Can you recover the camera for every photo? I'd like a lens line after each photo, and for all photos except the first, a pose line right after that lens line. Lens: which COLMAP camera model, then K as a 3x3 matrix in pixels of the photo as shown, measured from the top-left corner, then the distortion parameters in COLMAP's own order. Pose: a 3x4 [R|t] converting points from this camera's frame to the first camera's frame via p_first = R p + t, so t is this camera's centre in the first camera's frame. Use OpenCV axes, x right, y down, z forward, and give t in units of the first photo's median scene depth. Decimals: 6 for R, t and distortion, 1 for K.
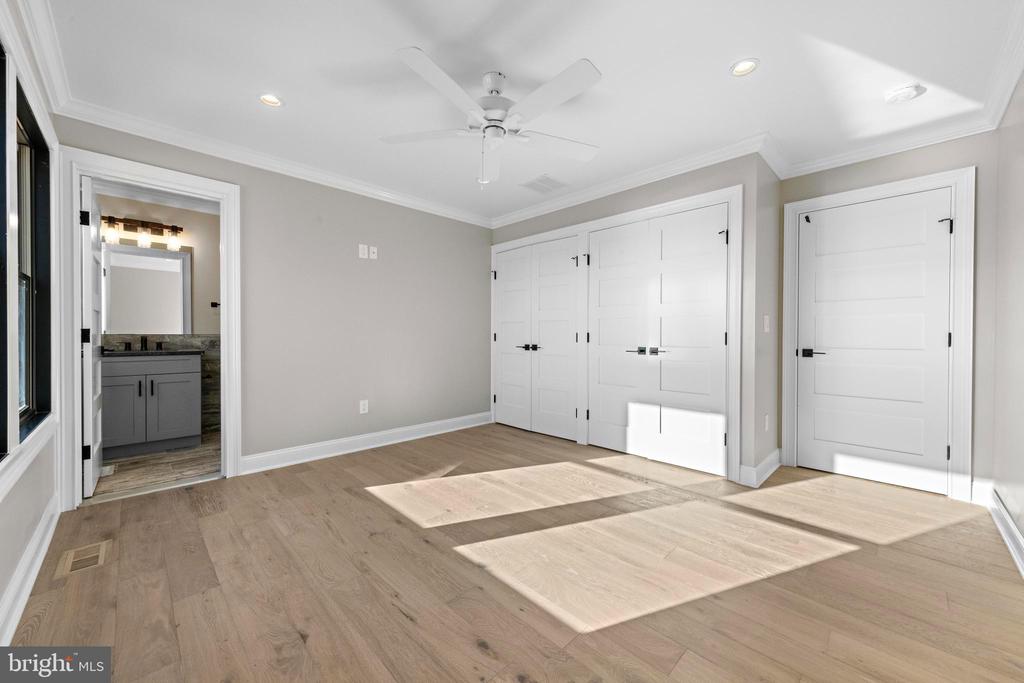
lens RADIAL K [[389.9, 0, 511.1], [0, 389.9, 336.9], [0, 0, 1]] dist [-0.000592, -0.000244]
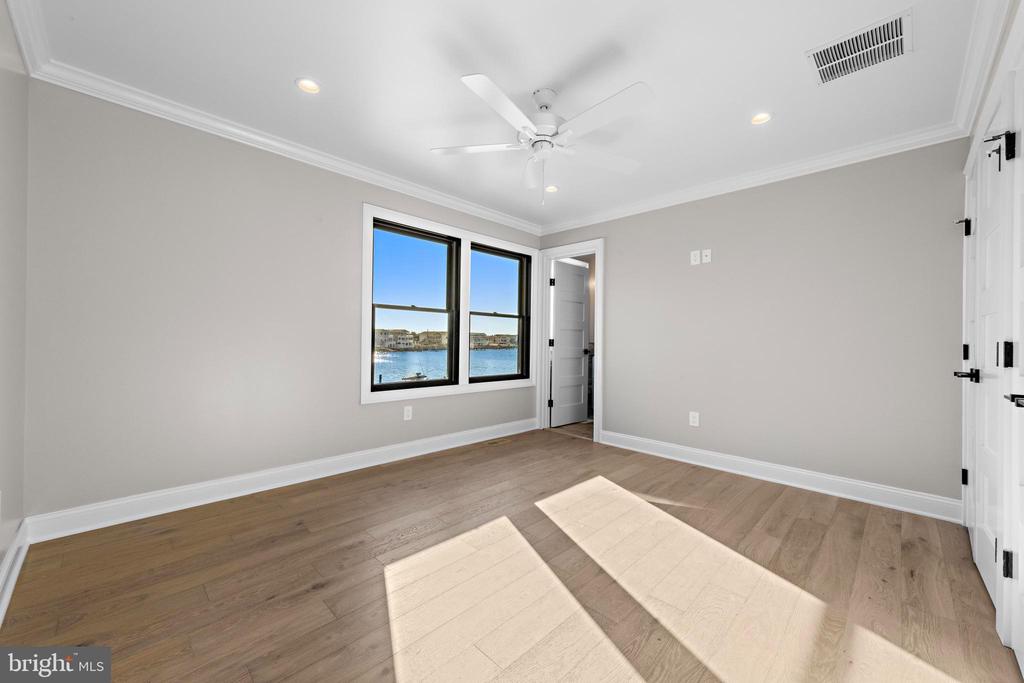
lens RADIAL K [[389.9, 0, 511.1], [0, 389.9, 336.9], [0, 0, 1]] dist [-0.000592, -0.000244]
pose [[0.009428, -0.015397, -0.999837, 0.682451], [-0.019752, 0.999683, -0.015581, 0.001192], [0.999760, 0.019896, 0.009121, 0.633888]]
